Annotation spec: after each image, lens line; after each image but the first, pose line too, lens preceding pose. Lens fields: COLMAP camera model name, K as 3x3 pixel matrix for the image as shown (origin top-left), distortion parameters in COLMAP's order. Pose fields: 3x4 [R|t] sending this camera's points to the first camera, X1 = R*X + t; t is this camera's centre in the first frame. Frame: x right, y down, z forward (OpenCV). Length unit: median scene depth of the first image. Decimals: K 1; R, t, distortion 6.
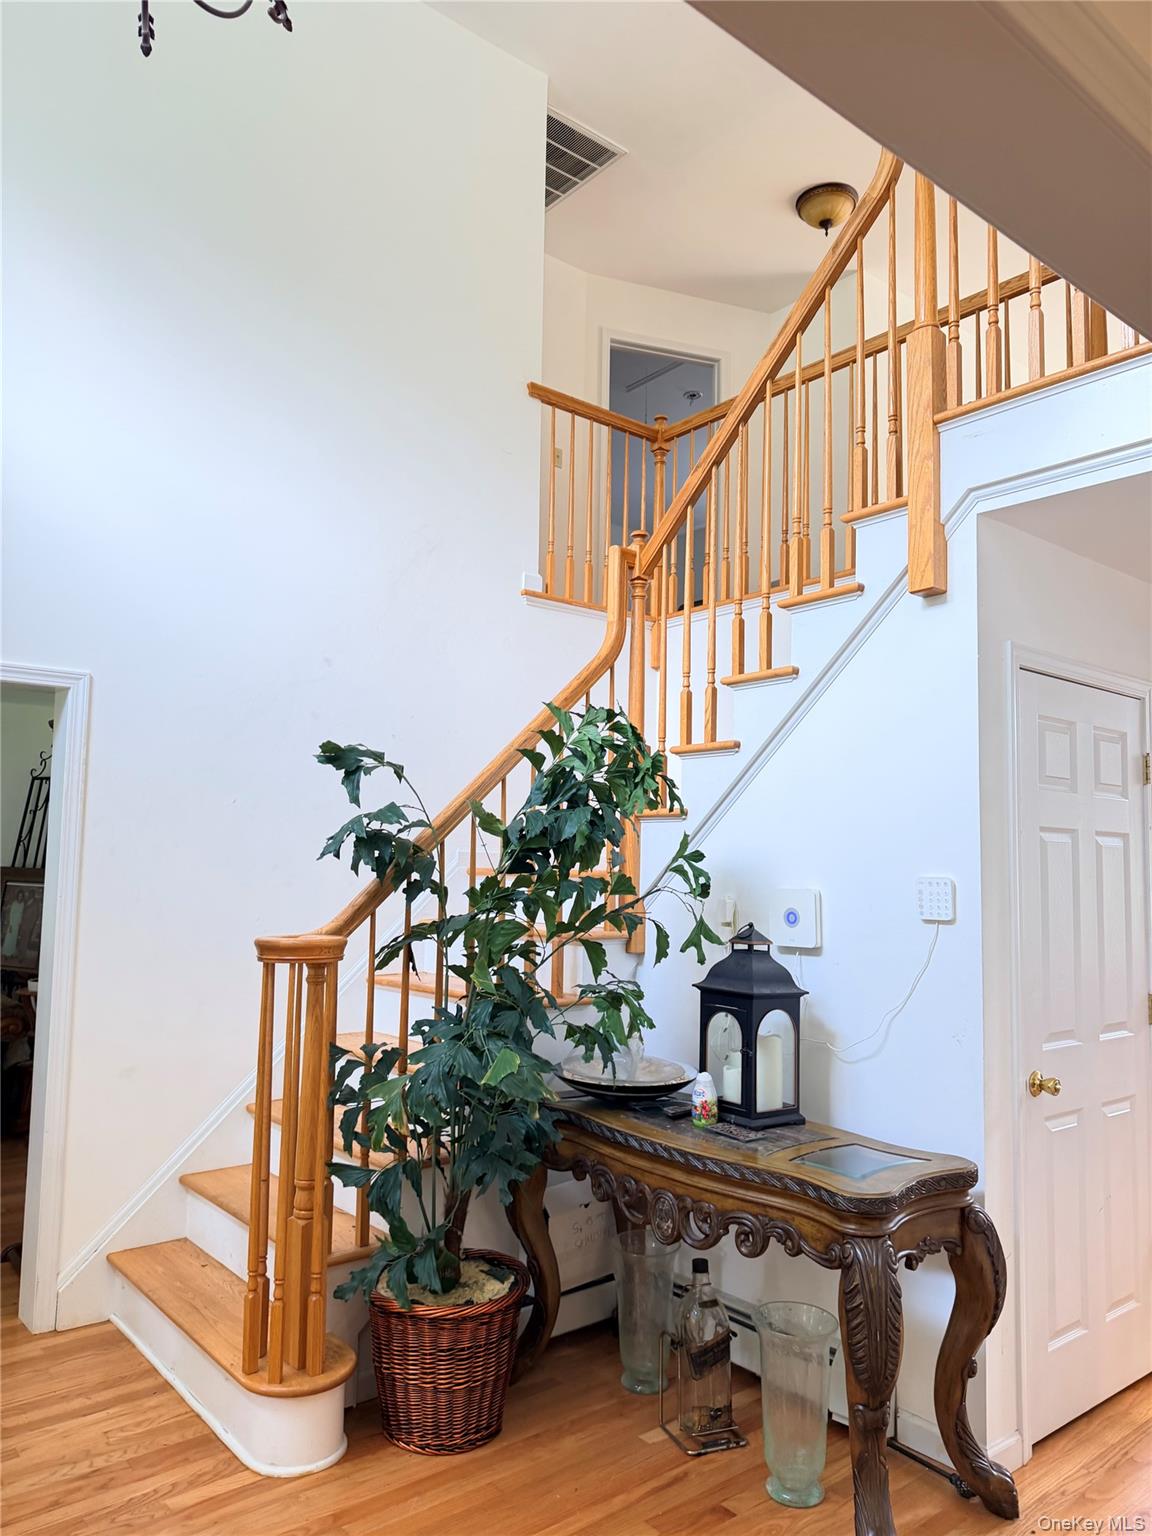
lens RADIAL K [[1091.6, 0, 572.3], [0, 1091.6, 794.4], [0, 0, 1]] dist [-0.001975, 0.002529]
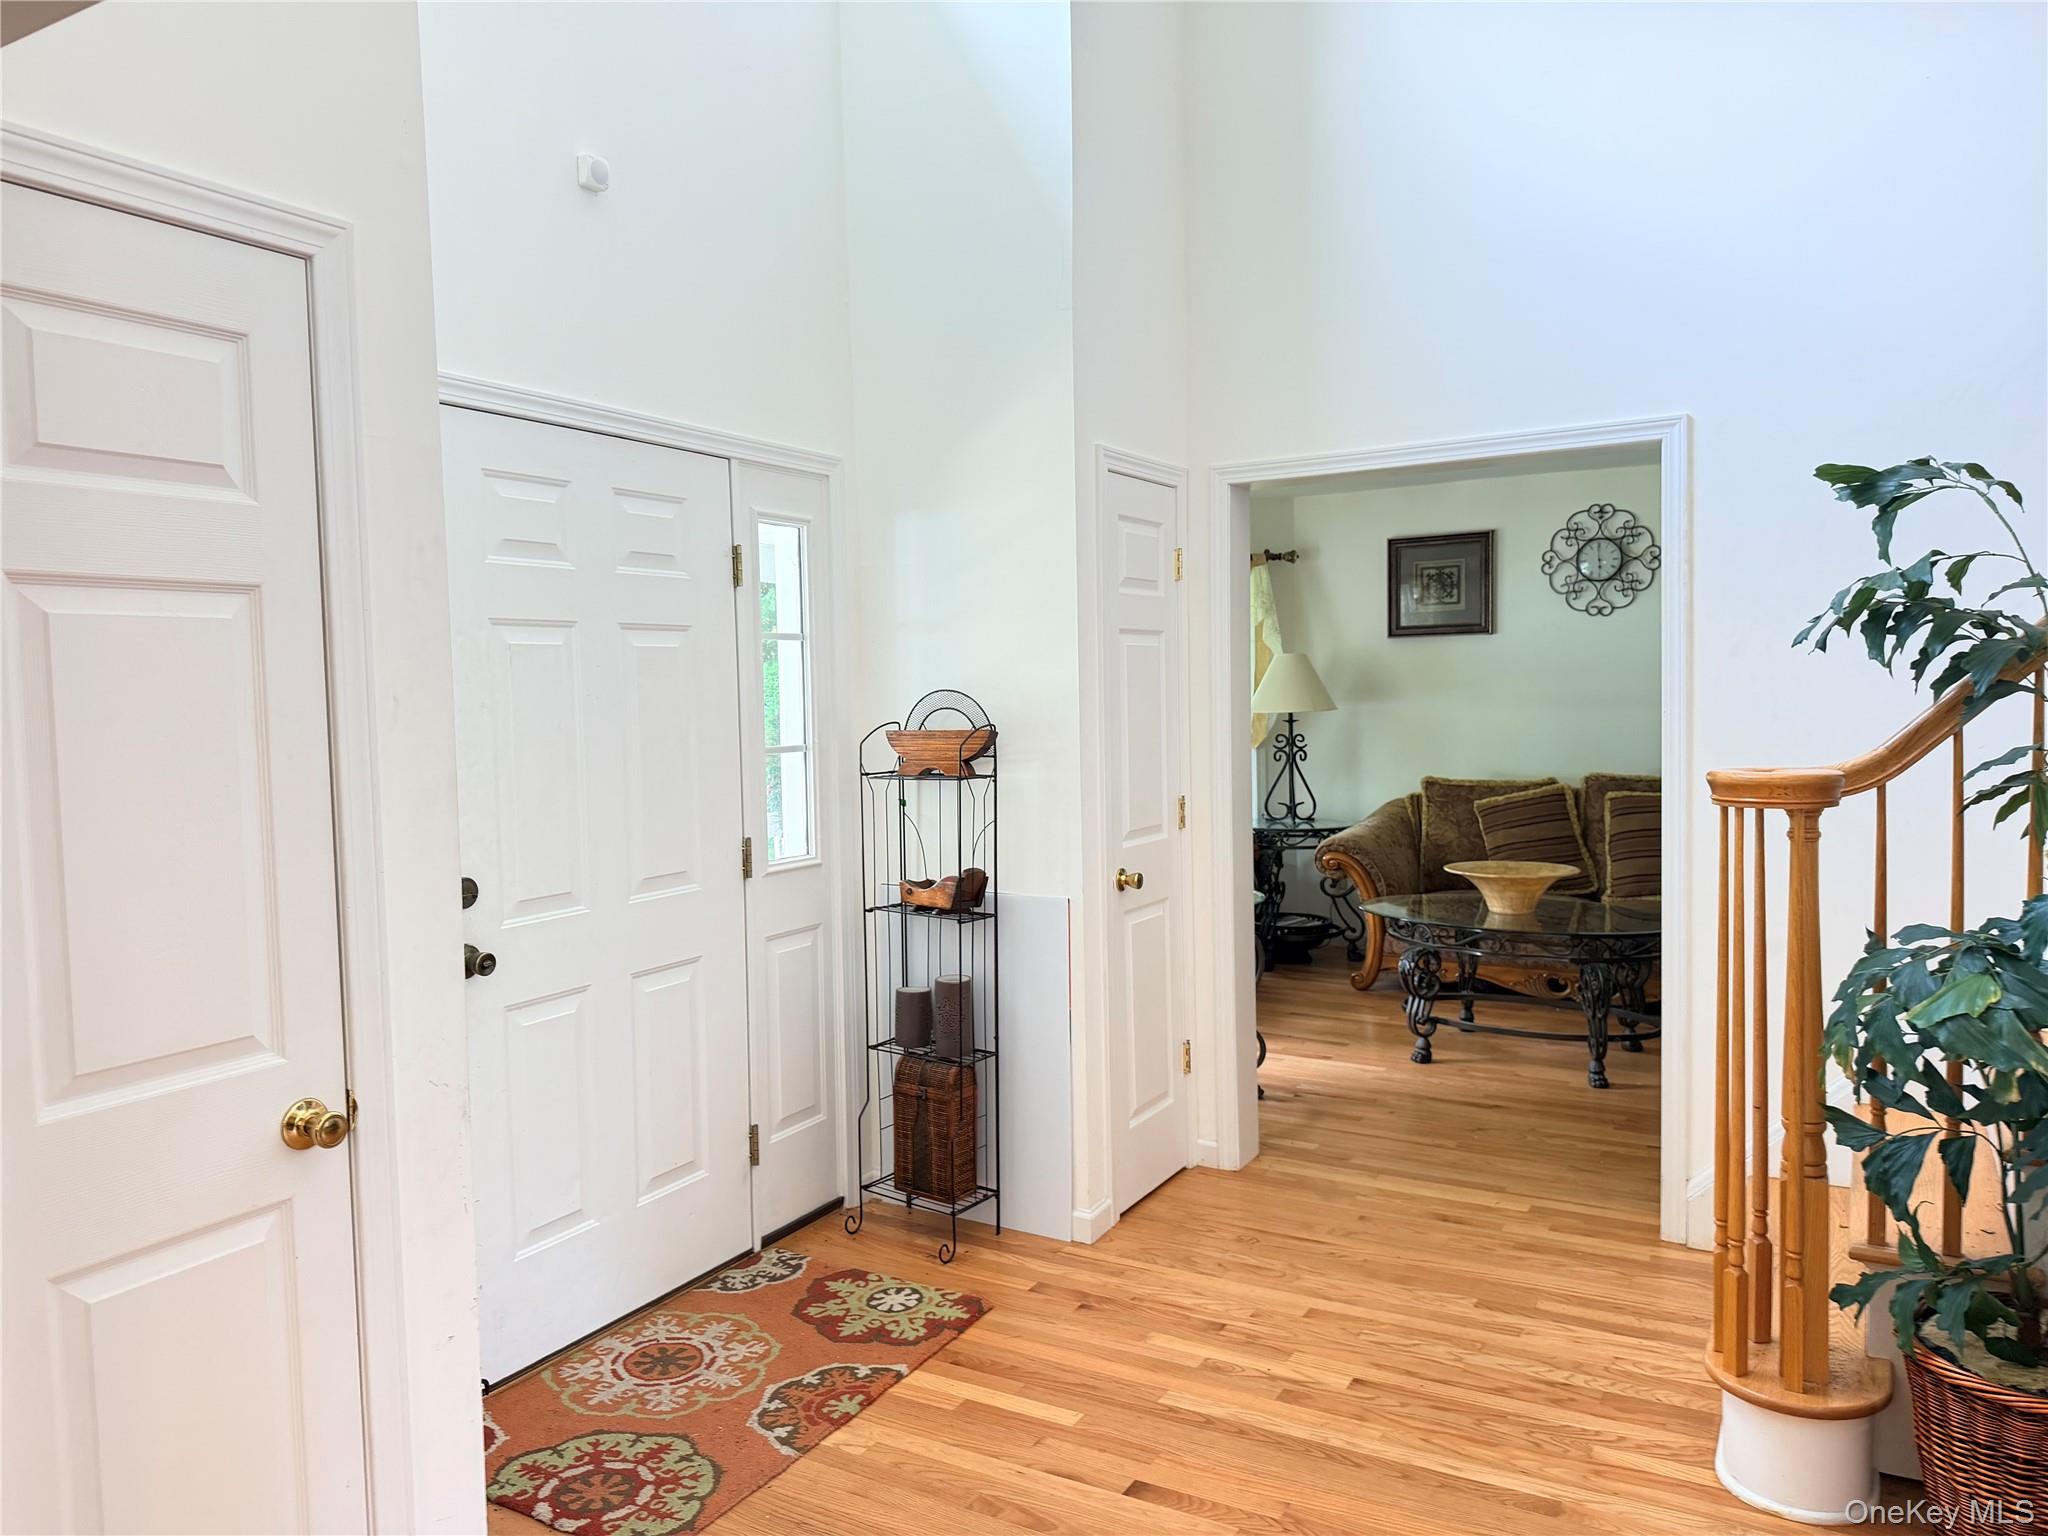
lens RADIAL K [[1409.4, 0, 944.3], [0, 1409.4, 795.2], [0, 0, 1]] dist [-0.012991, -0.004601]
pose [[0.316631, 0.040037, -0.947704, 0.402249], [0.104248, 0.991588, 0.076721, 0.026719], [0.942803, -0.123088, 0.309793, 0.243012]]
